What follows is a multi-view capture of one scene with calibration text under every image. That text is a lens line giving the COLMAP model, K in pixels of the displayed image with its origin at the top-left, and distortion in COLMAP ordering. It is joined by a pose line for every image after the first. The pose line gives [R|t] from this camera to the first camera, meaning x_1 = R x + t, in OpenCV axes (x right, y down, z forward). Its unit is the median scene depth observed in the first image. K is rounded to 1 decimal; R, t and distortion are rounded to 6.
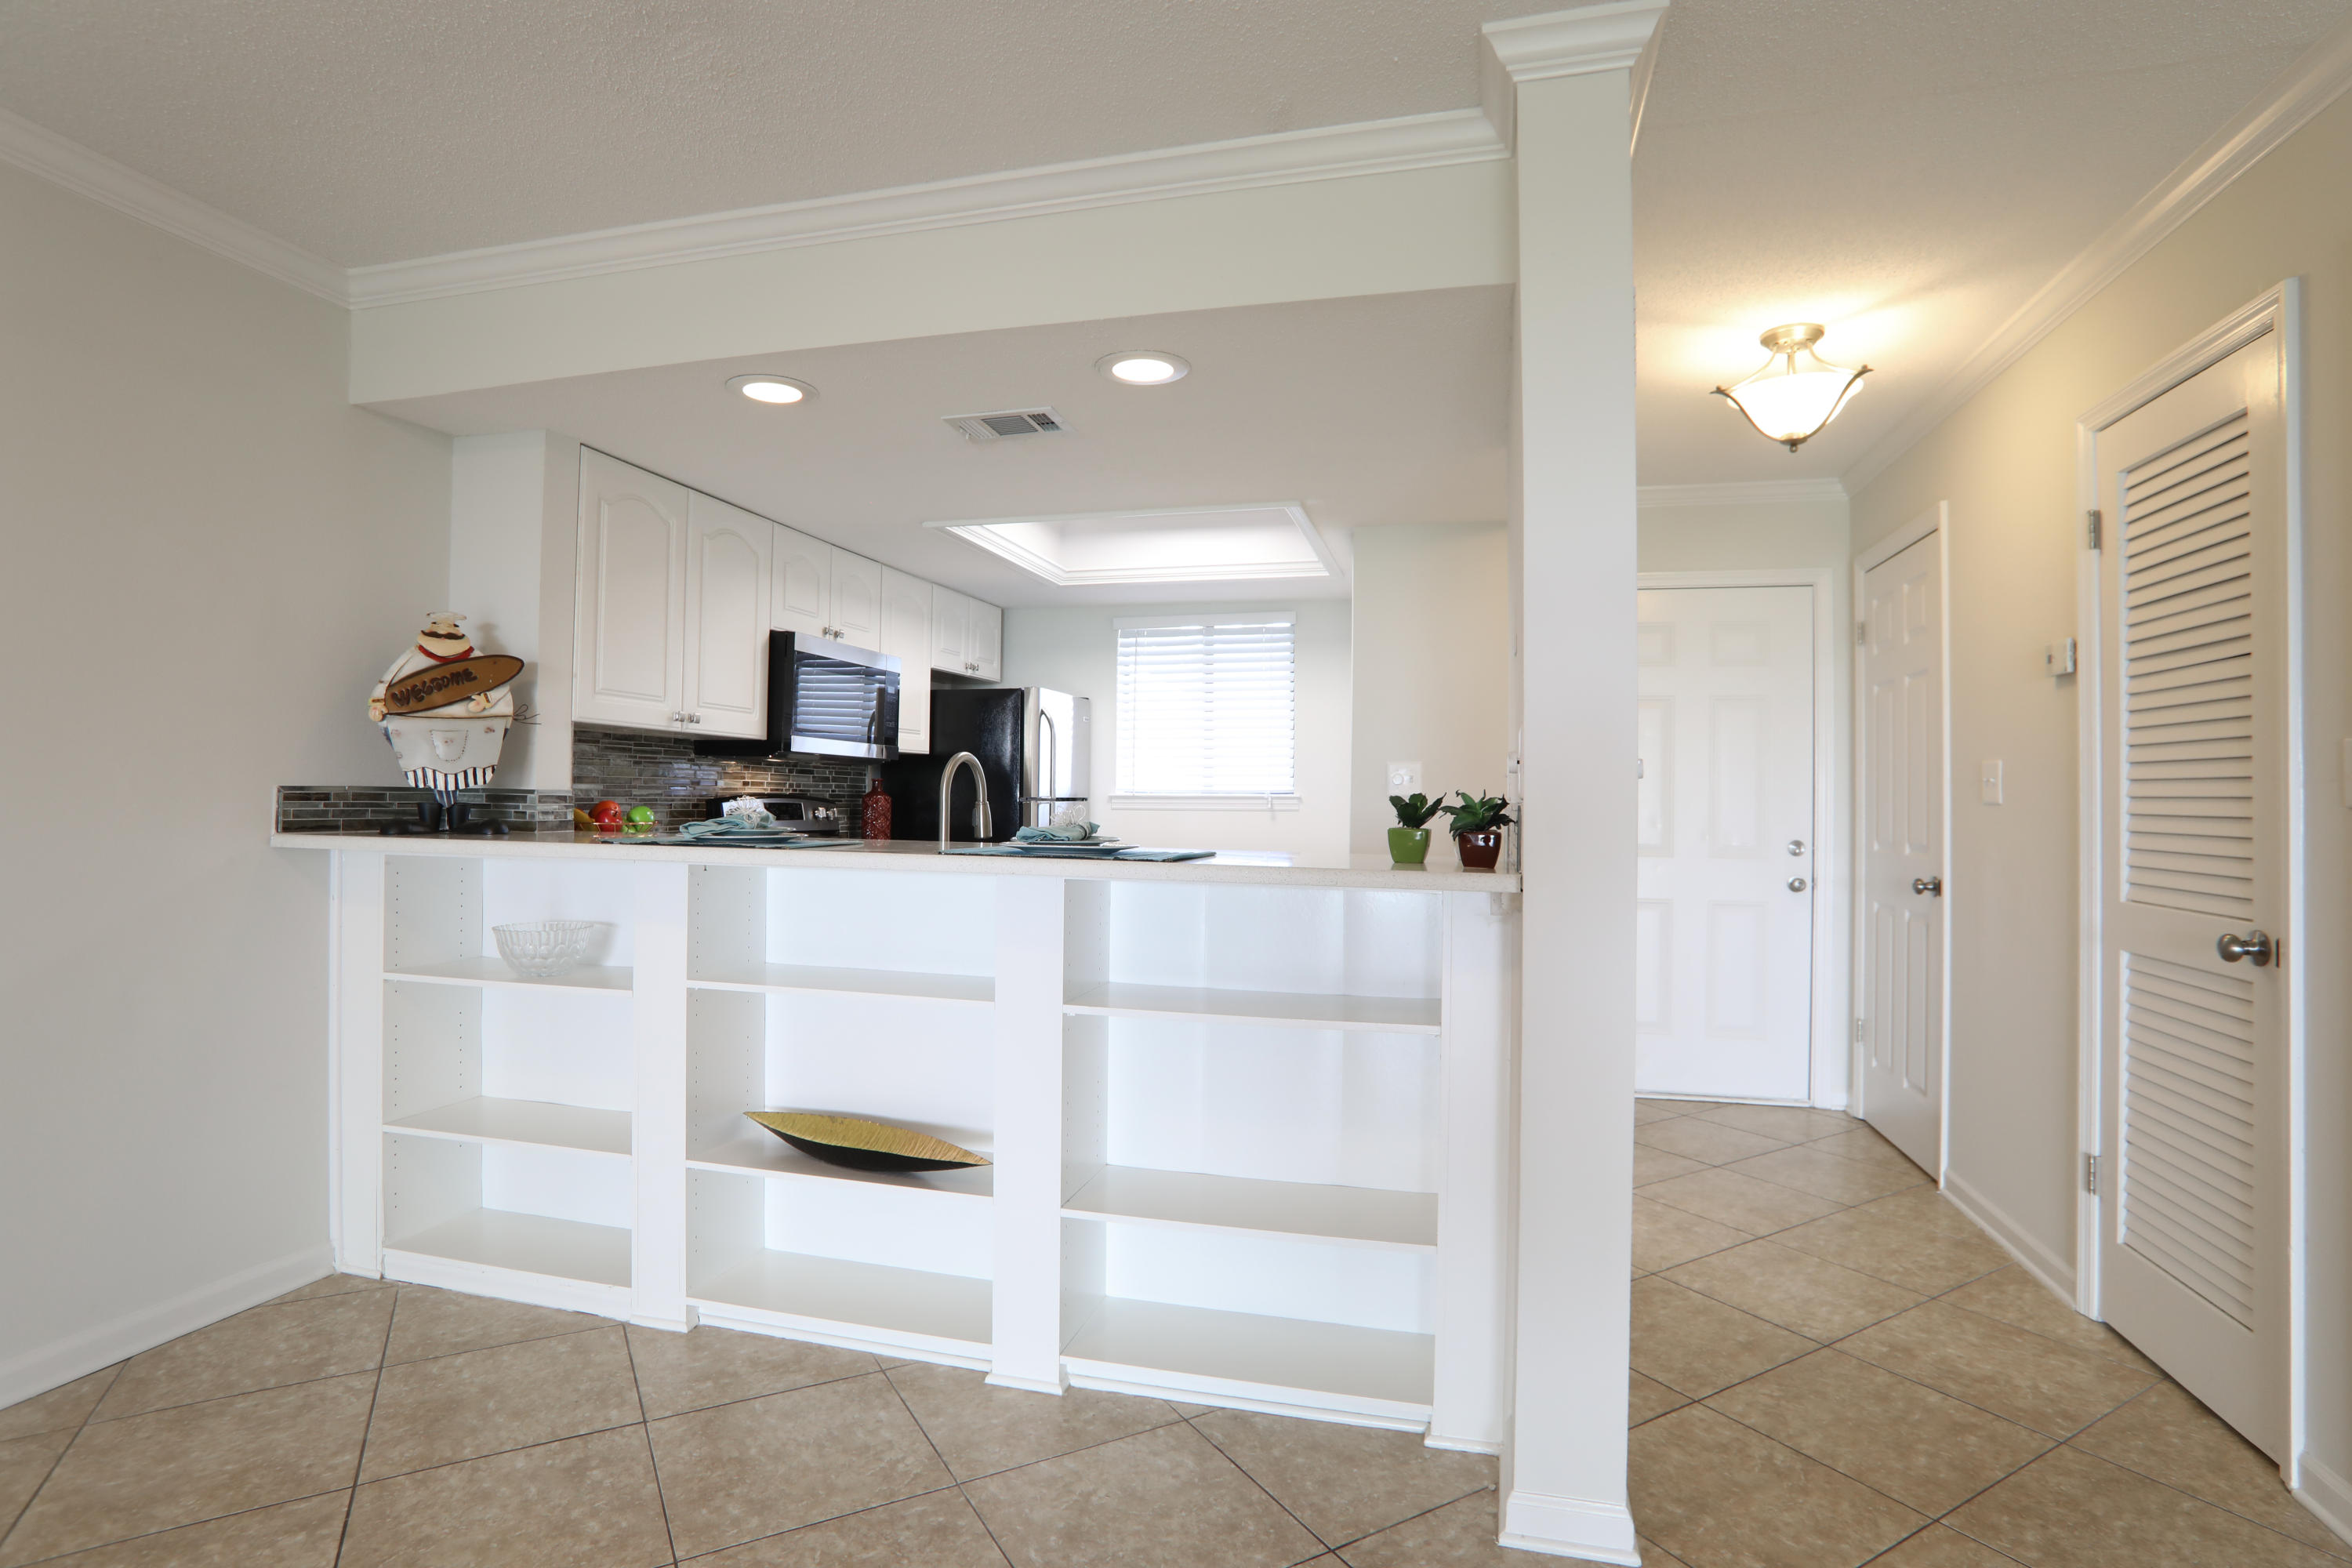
lens RADIAL K [[1153.1, 0, 1181.4], [0, 1153.1, 782.0], [0, 0, 1]] dist [-0.086499, 0.041822]
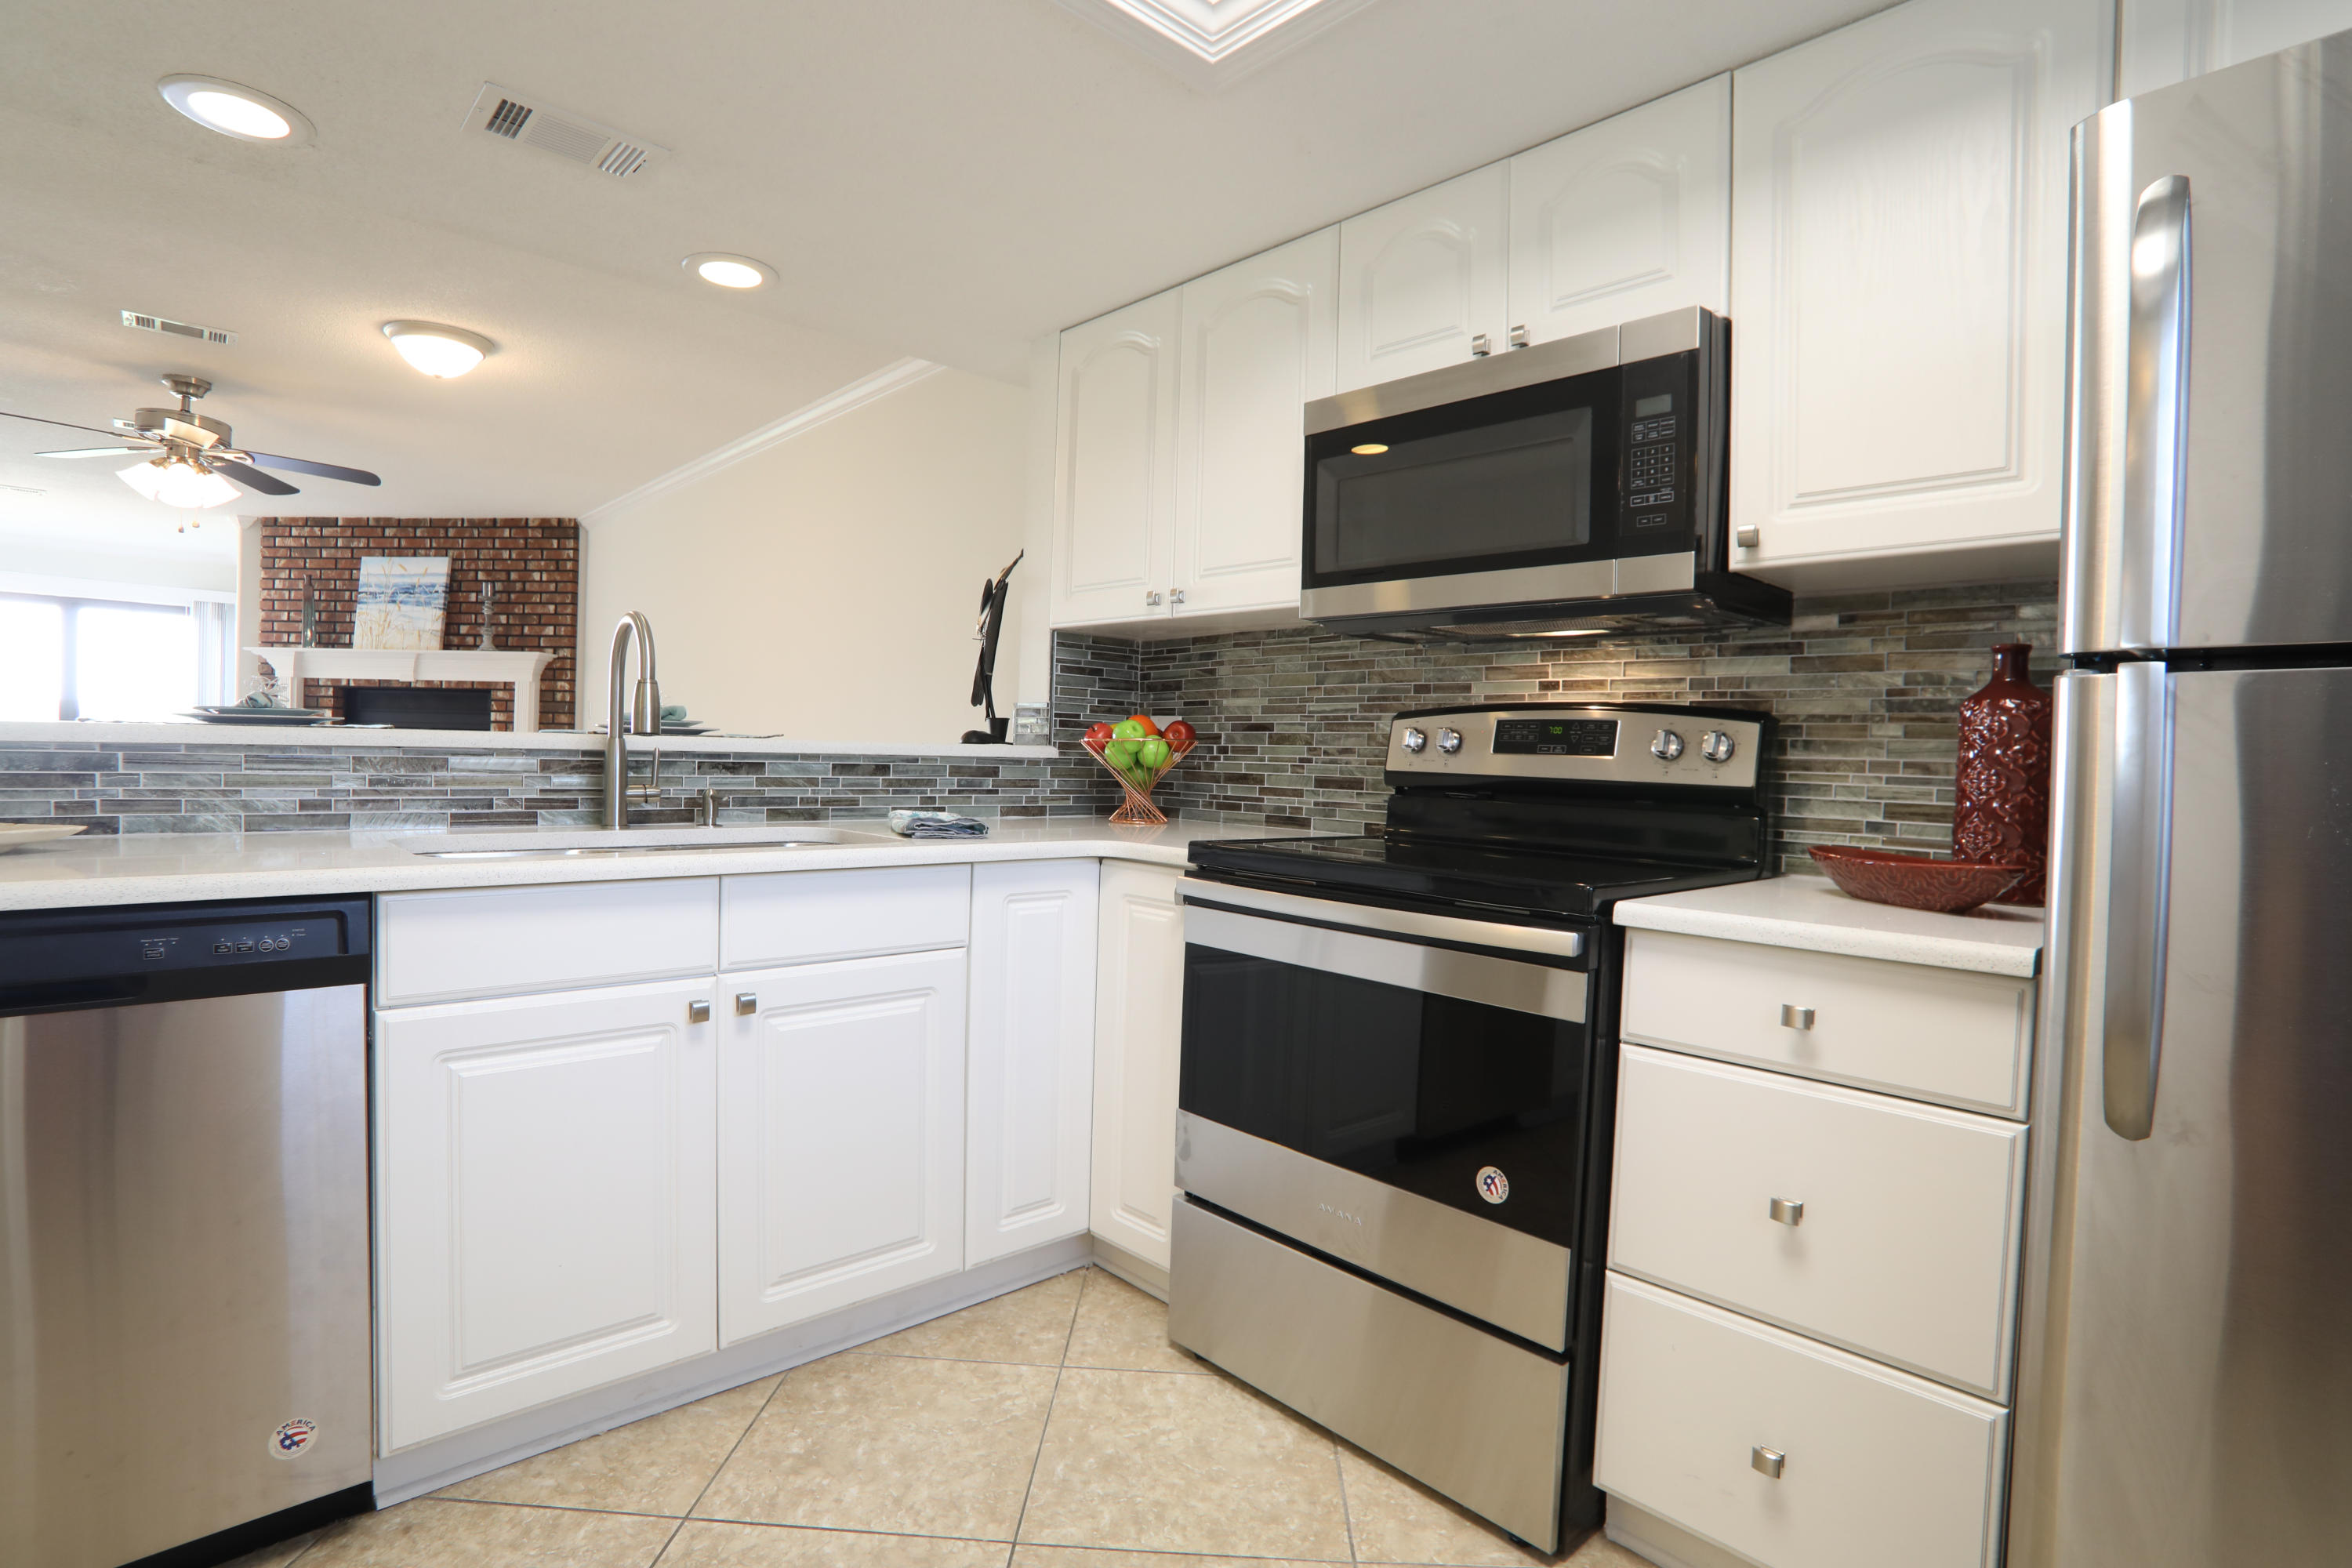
lens RADIAL K [[1153.1, 0, 1181.4], [0, 1153.1, 782.0], [0, 0, 1]] dist [-0.086499, 0.041822]
pose [[-0.541844, -0.006852, -0.840451, 0.207003], [-0.023723, 0.999693, 0.007145, 0.064574], [0.840144, 0.023809, -0.541840, 1.628074]]
